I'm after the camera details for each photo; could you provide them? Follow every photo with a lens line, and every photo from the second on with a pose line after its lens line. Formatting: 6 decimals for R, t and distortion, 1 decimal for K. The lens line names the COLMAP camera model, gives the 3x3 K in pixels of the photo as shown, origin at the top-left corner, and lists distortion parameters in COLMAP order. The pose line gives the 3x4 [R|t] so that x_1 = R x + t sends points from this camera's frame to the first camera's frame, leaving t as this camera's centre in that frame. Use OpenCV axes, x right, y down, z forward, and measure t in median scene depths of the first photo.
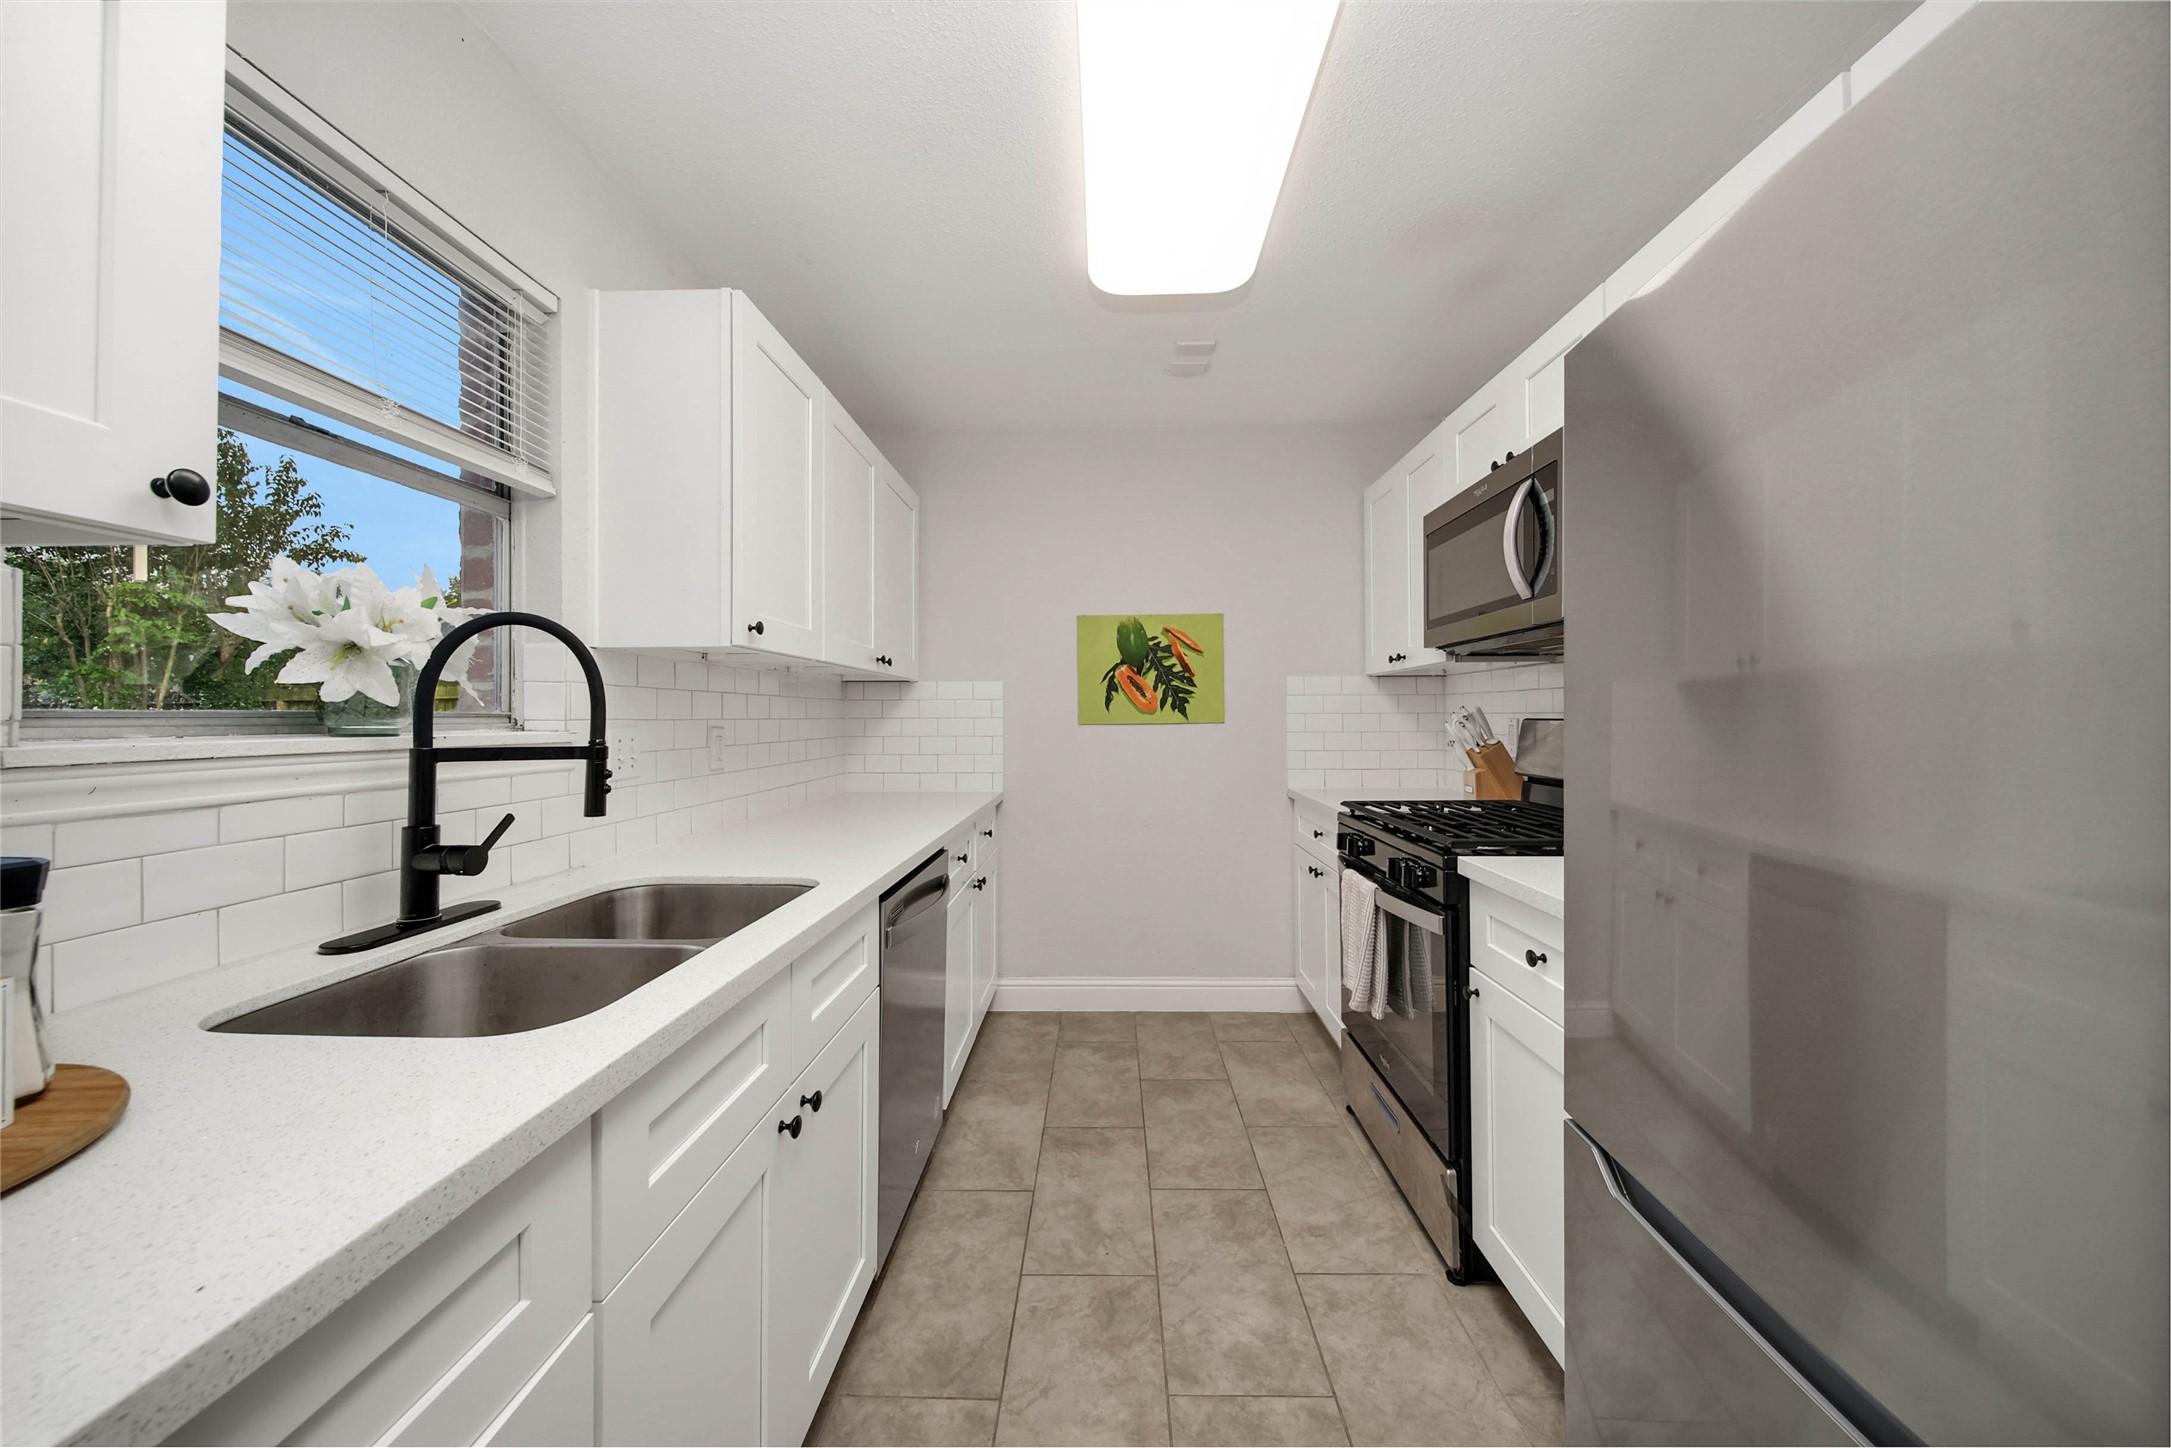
lens RADIAL K [[773.4, 0, 1089.0], [0, 773.4, 710.3], [0, 0, 1]] dist [0.000313, -0.000220]
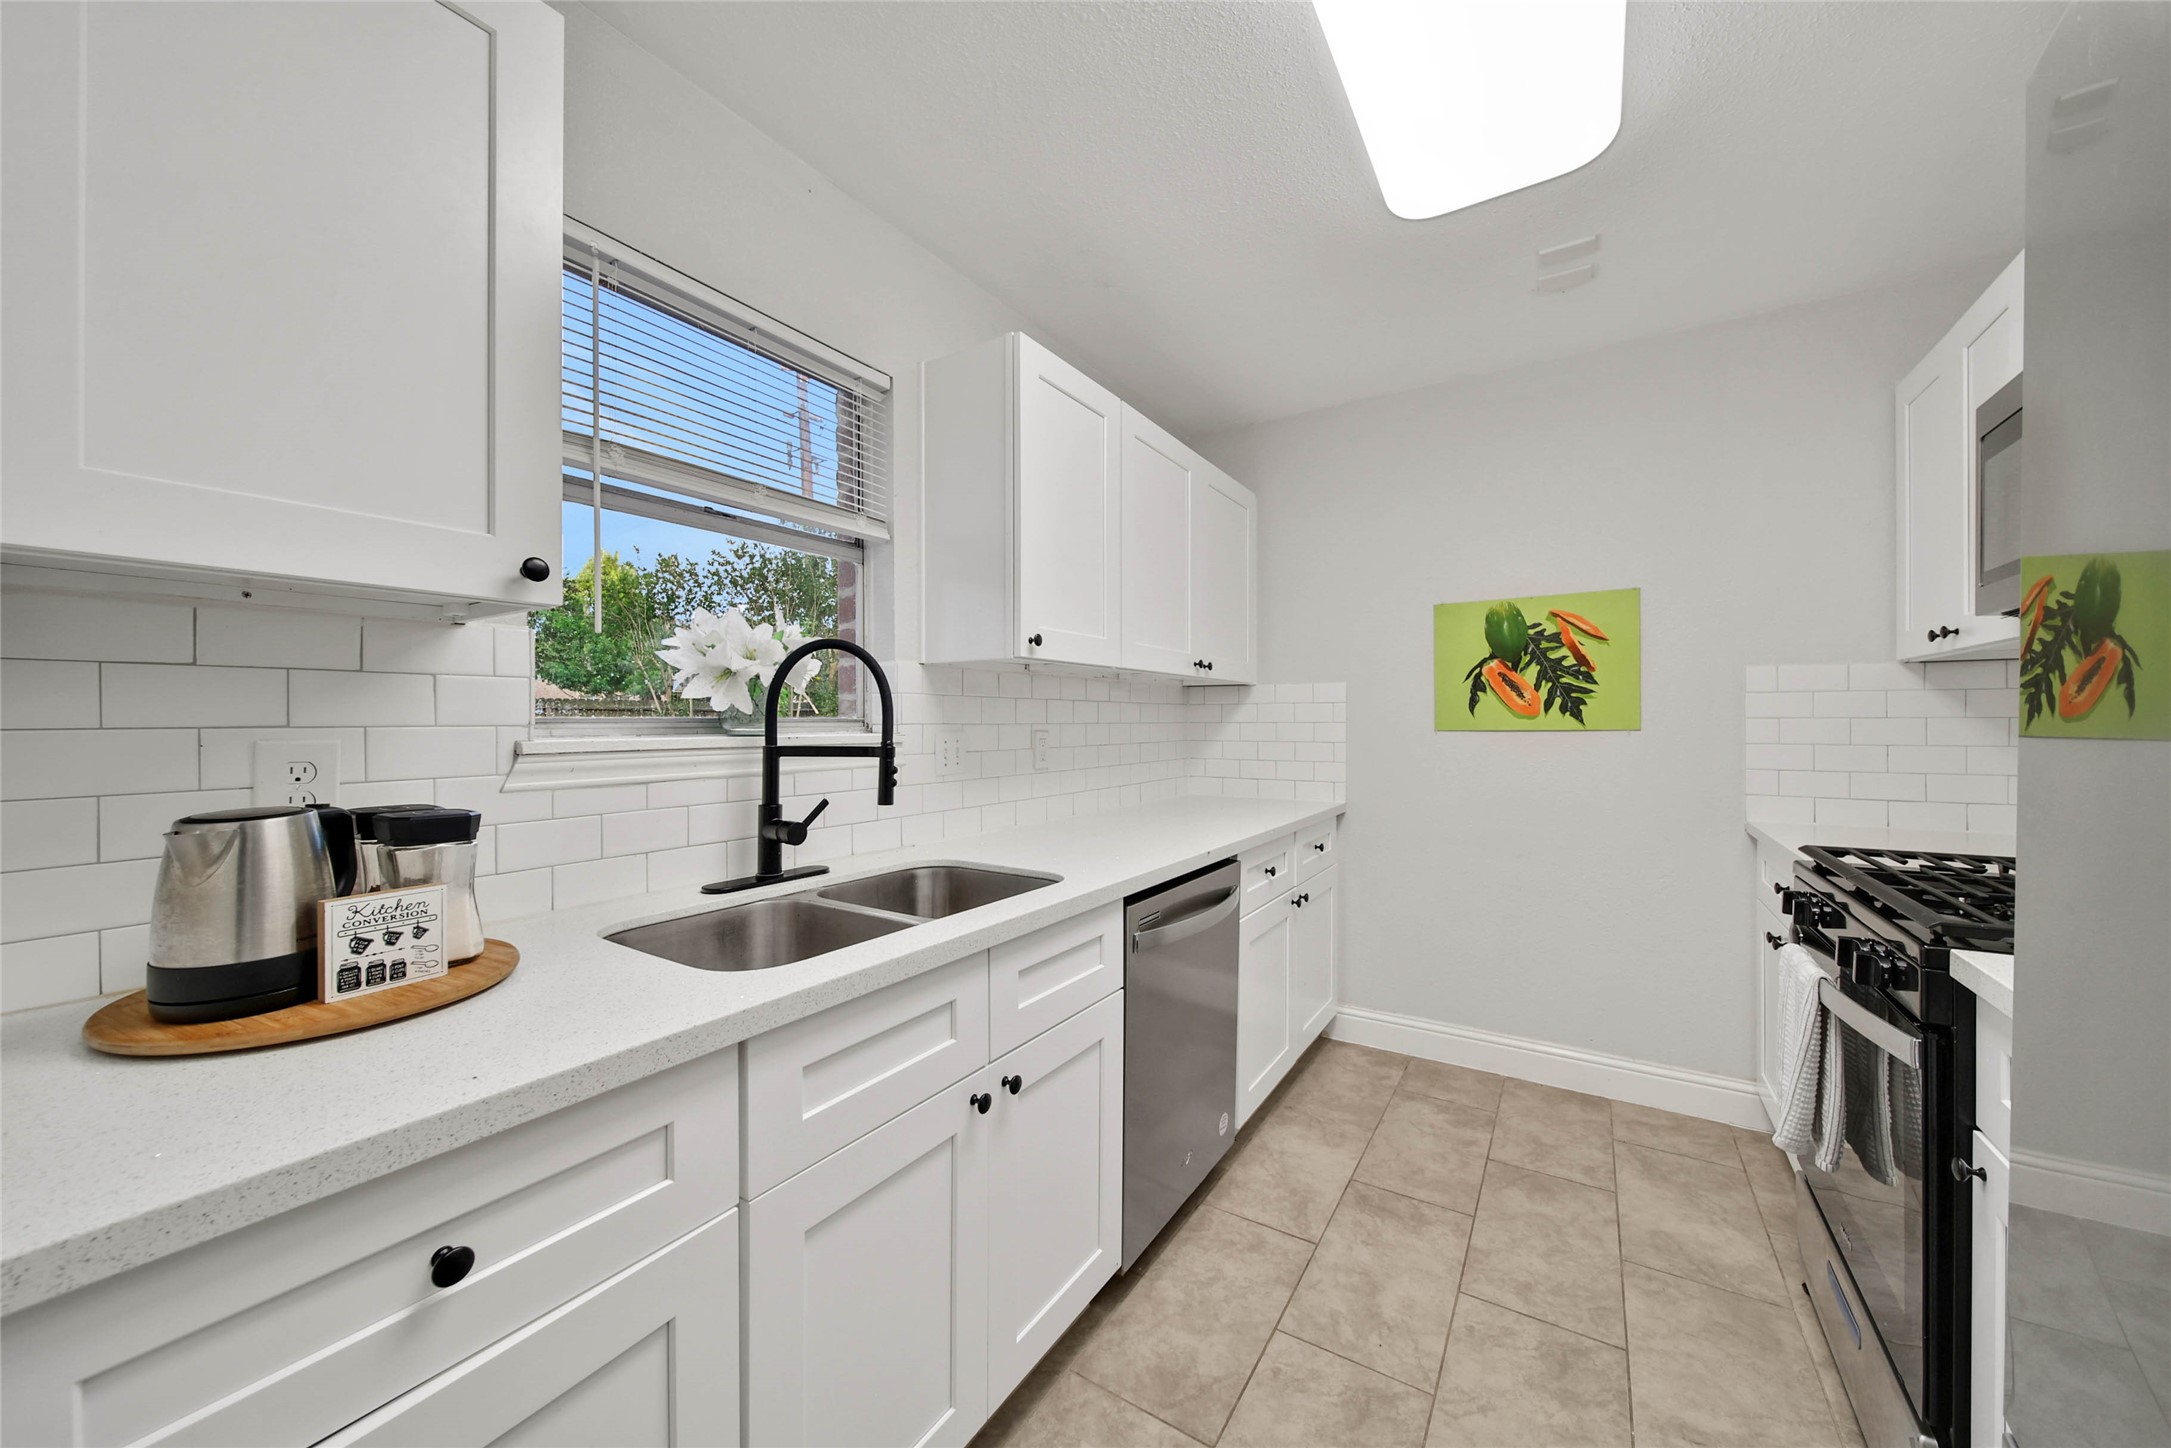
lens RADIAL K [[779.0, 0, 1085.5], [0, 779.0, 724.0], [0, 0, 1]] dist [-0.001076, -0.000407]
pose [[0.854038, 0.004143, -0.520194, 0.167246], [0.002938, 0.999914, 0.012787, -0.002214], [0.520202, -0.012449, 0.853952, 0.084303]]
